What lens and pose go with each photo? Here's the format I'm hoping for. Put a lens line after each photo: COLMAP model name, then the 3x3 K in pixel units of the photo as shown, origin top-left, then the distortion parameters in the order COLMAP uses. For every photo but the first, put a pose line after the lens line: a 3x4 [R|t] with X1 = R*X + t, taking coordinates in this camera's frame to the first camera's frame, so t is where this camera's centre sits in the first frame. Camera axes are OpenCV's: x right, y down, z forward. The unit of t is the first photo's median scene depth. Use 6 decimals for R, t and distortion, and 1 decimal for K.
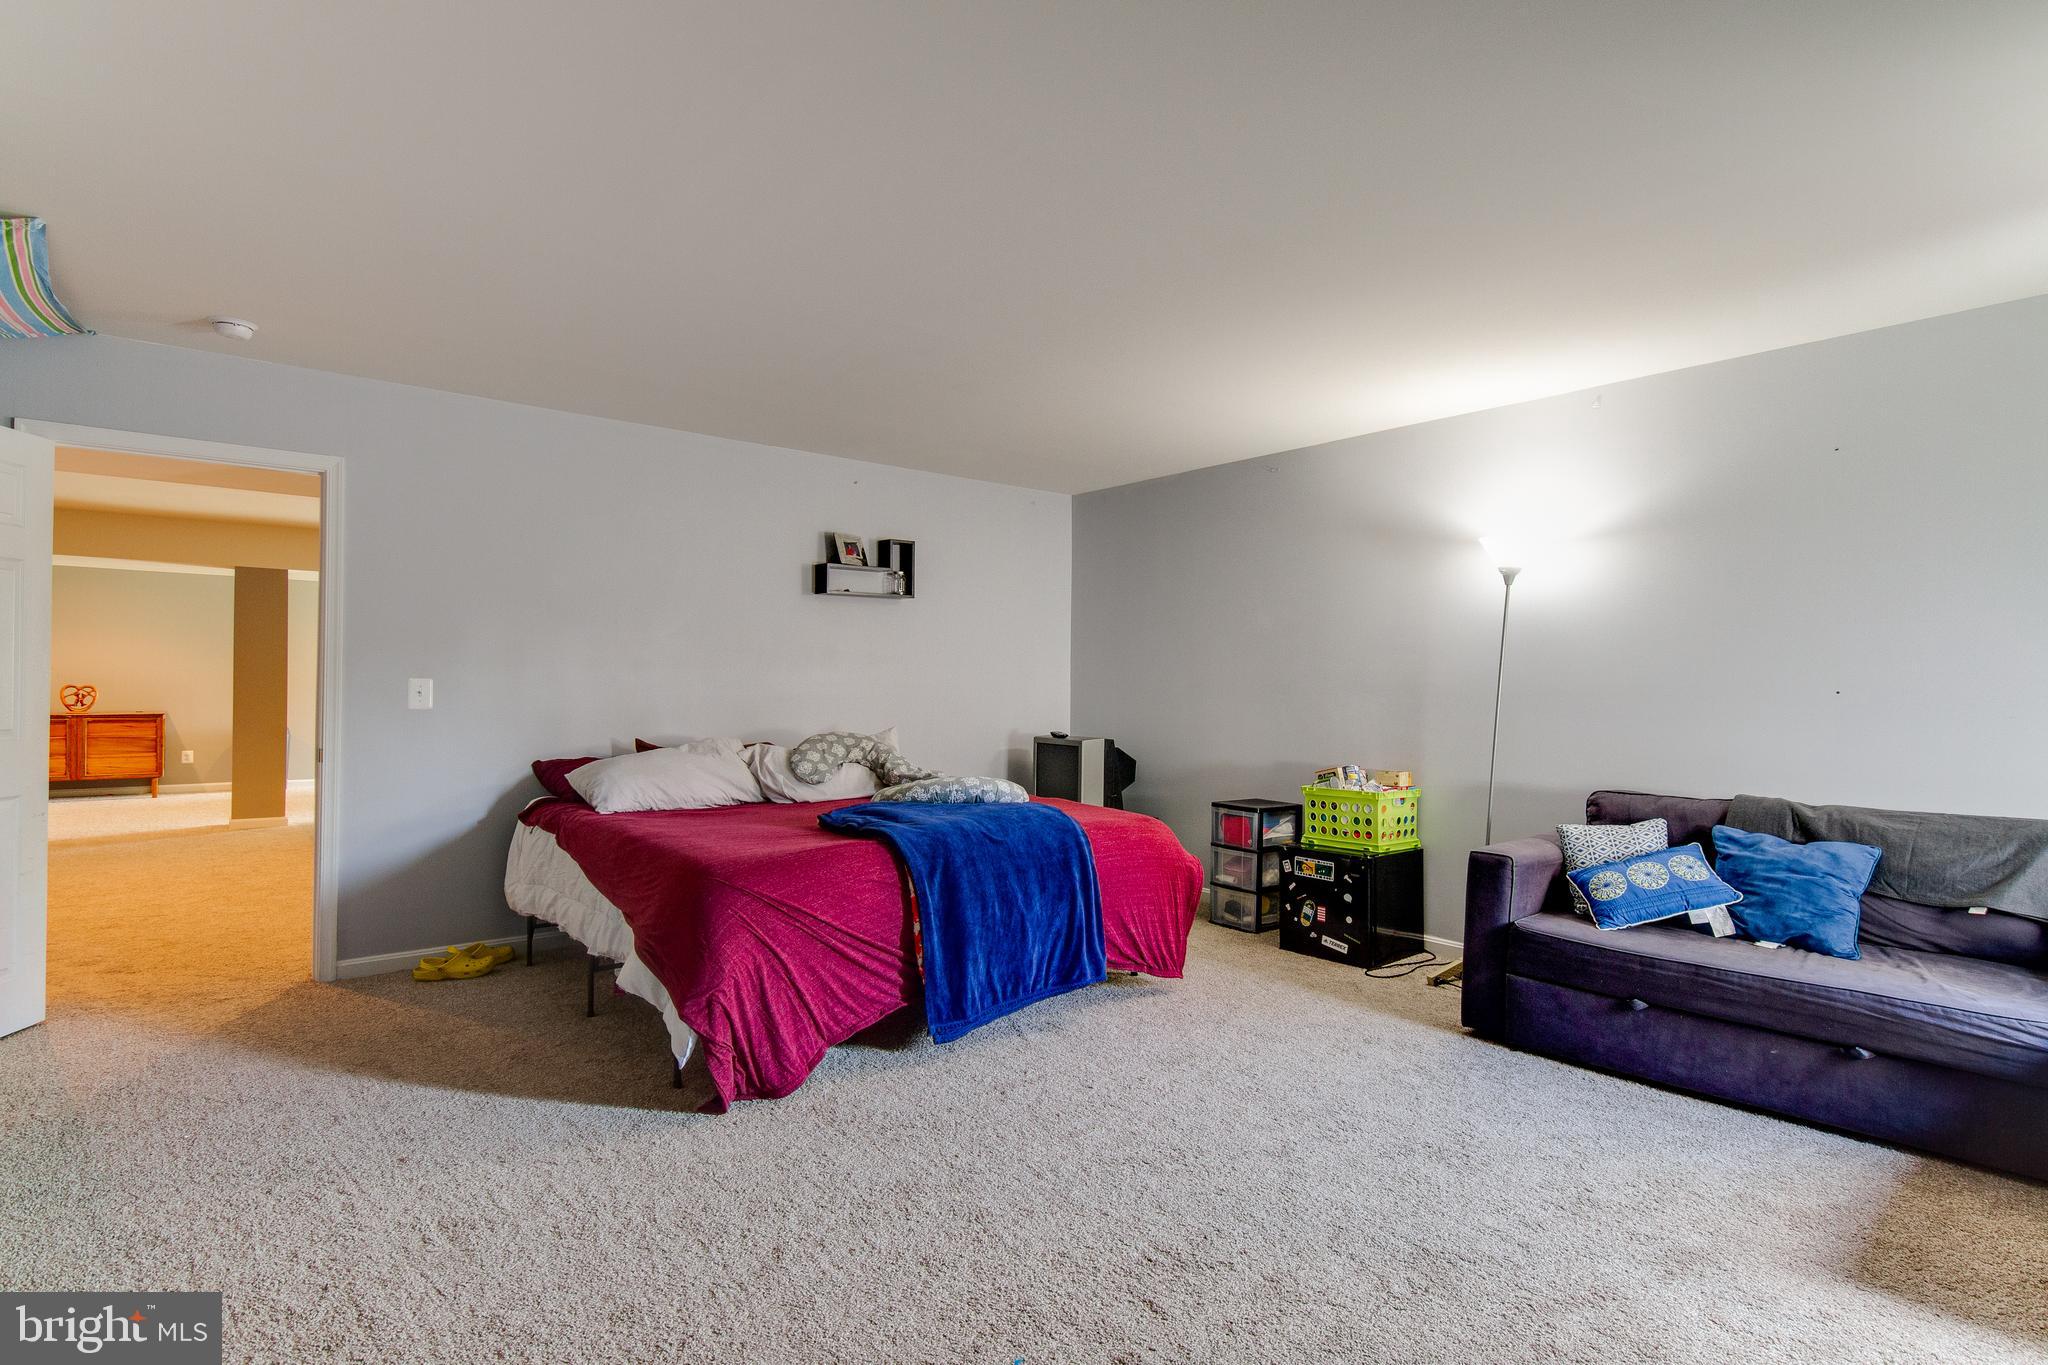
lens RADIAL K [[1028.6, 0, 1024.0], [0, 1028.6, 682.5], [0, 0, 1]] dist [-0.001855, -0.000142]
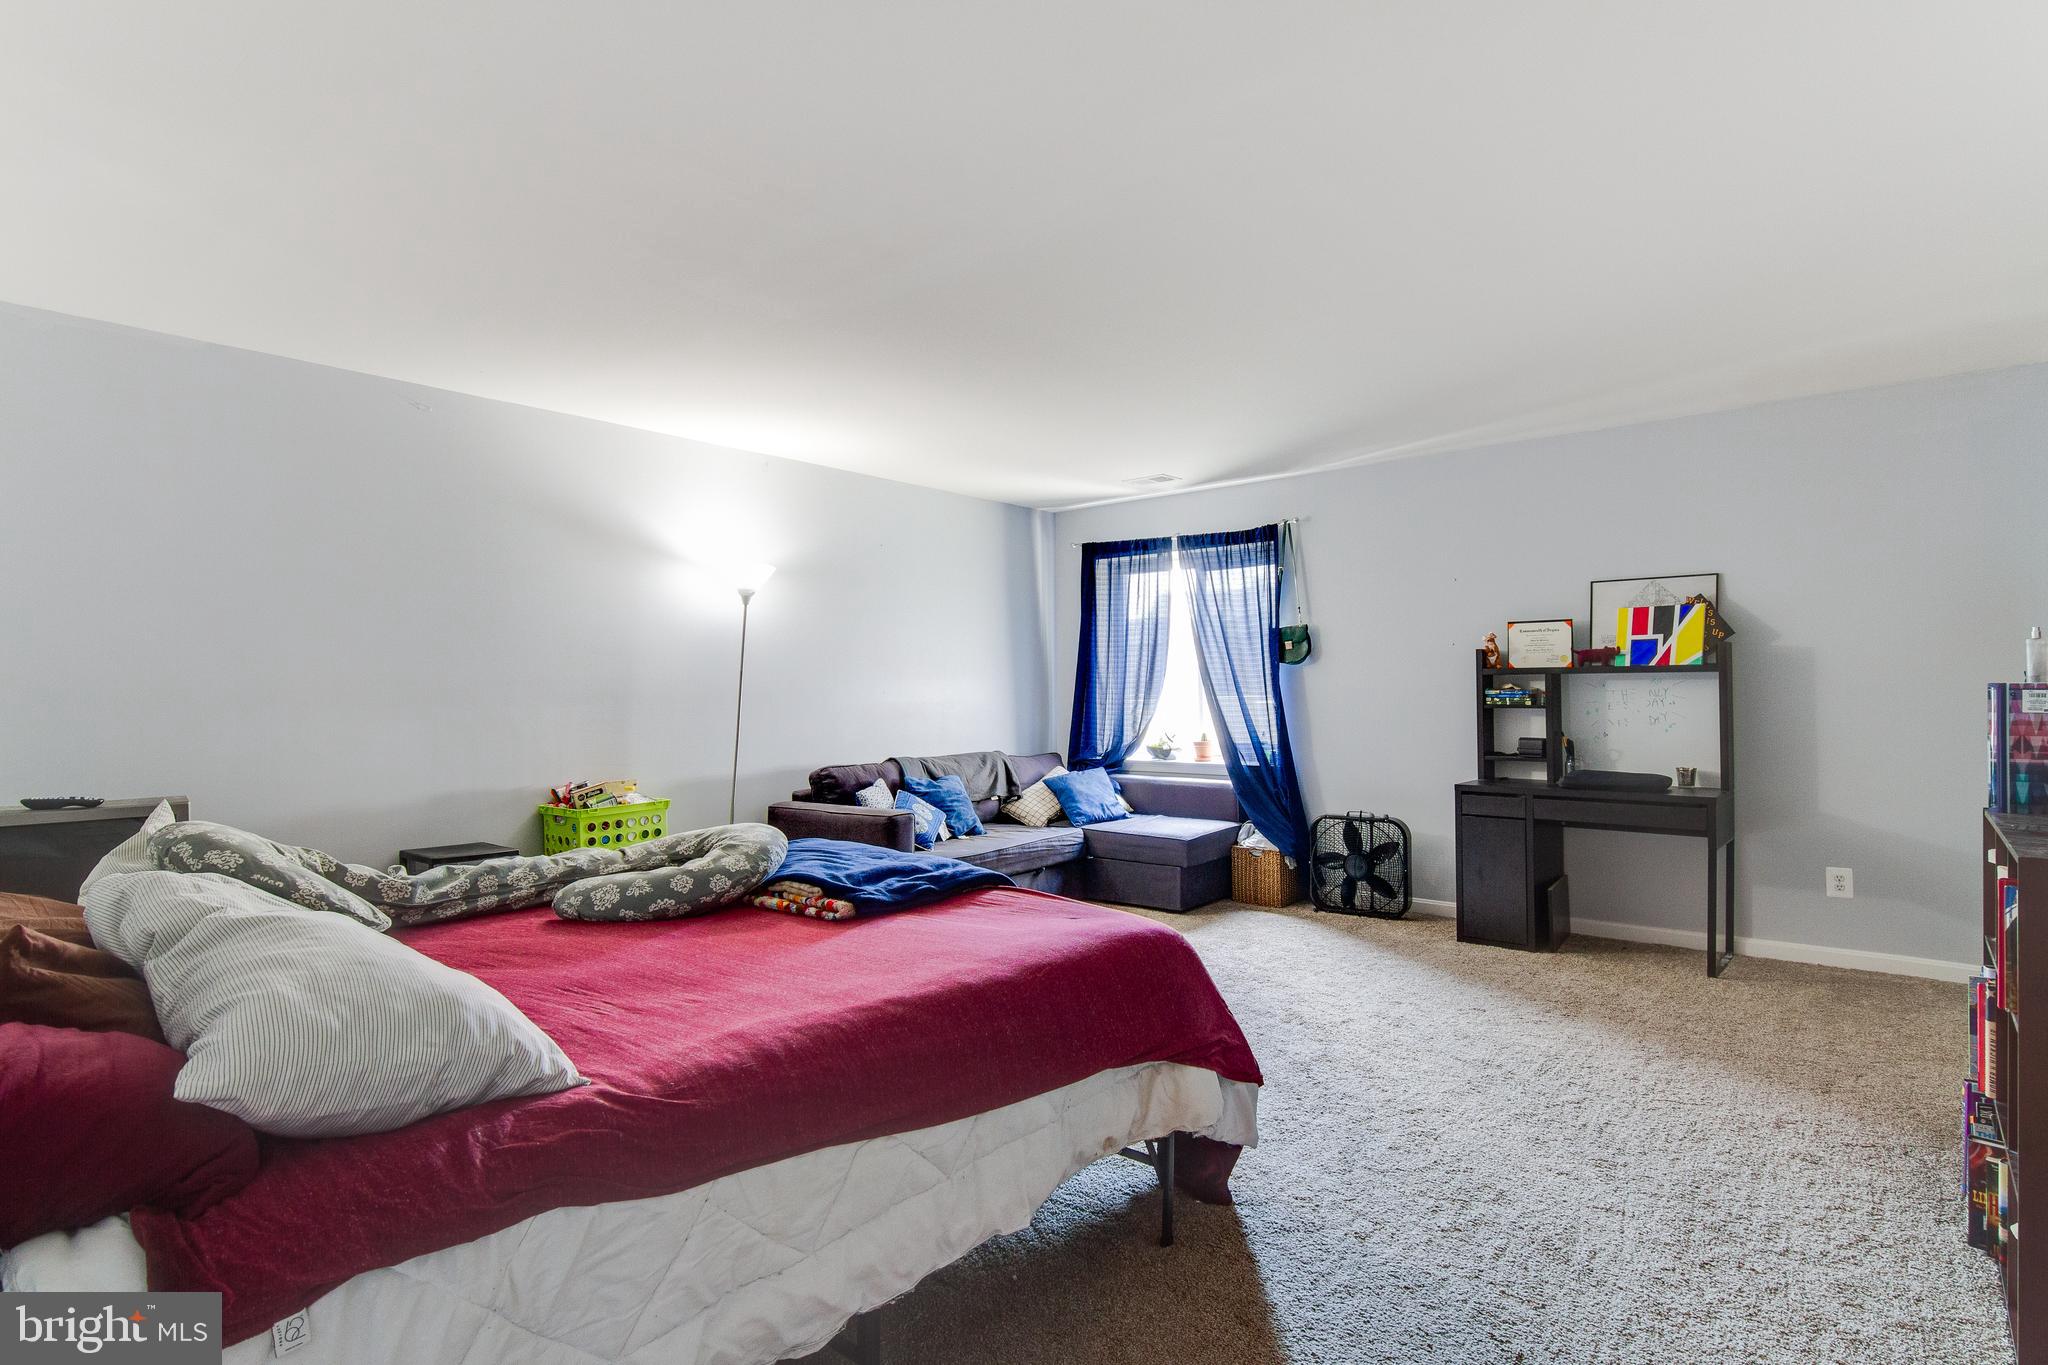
lens RADIAL K [[1028.6, 0, 1024.0], [0, 1028.6, 682.5], [0, 0, 1]] dist [-0.001855, -0.000142]
pose [[-0.146097, -0.011771, 0.989200, -0.754178], [-0.001436, 0.999931, 0.011687, -0.019859], [-0.989269, 0.000287, -0.146104, 0.871817]]
